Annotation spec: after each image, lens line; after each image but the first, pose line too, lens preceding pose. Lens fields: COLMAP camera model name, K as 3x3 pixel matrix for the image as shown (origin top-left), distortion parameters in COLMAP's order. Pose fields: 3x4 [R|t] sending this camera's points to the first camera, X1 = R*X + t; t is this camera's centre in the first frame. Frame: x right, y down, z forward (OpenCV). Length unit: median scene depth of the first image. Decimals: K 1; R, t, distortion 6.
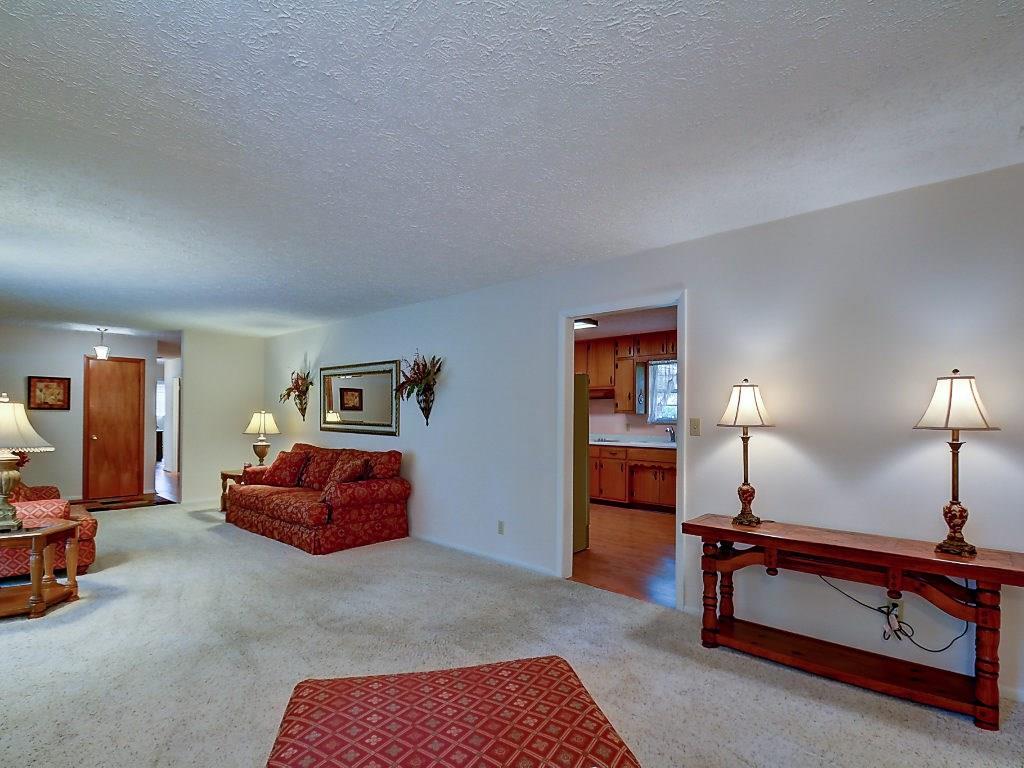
lens RADIAL K [[519.7, 0, 509.9], [0, 519.7, 393.4], [0, 0, 1]] dist [0.000333, -0.009130]
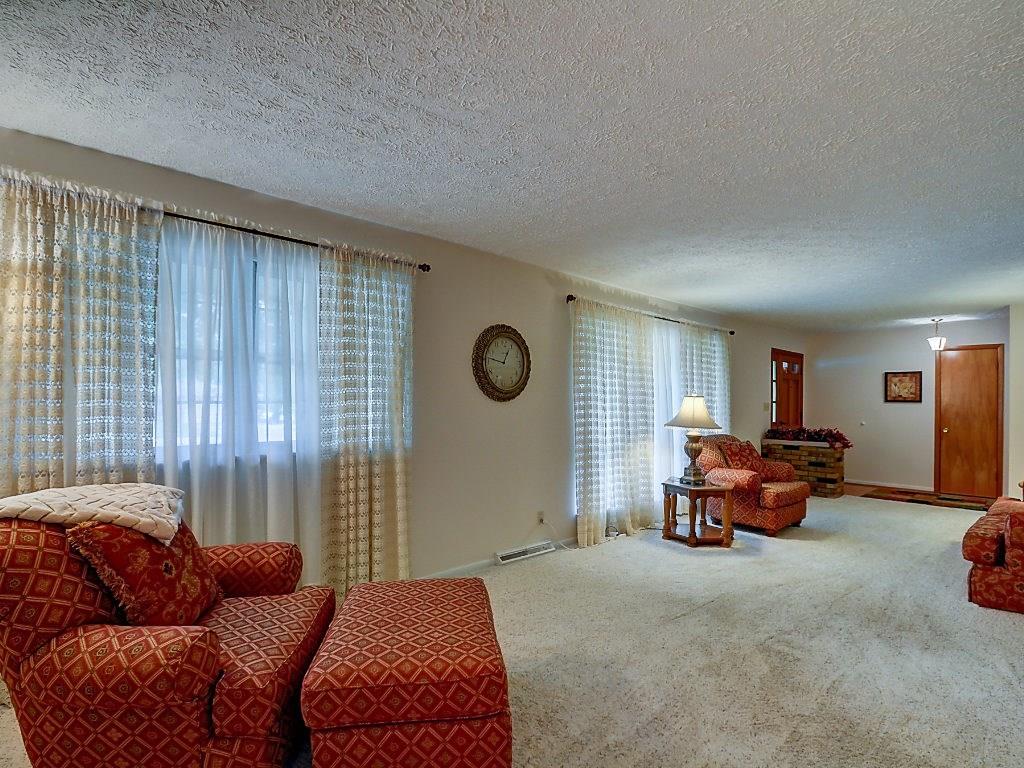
lens RADIAL K [[519.7, 0, 509.9], [0, 519.7, 393.4], [0, 0, 1]] dist [0.000333, -0.009130]
pose [[-0.074262, -0.019744, -0.997043, 0.237331], [0.032888, 0.999212, -0.022237, 0.010048], [0.996696, -0.034442, -0.073554, 0.256868]]
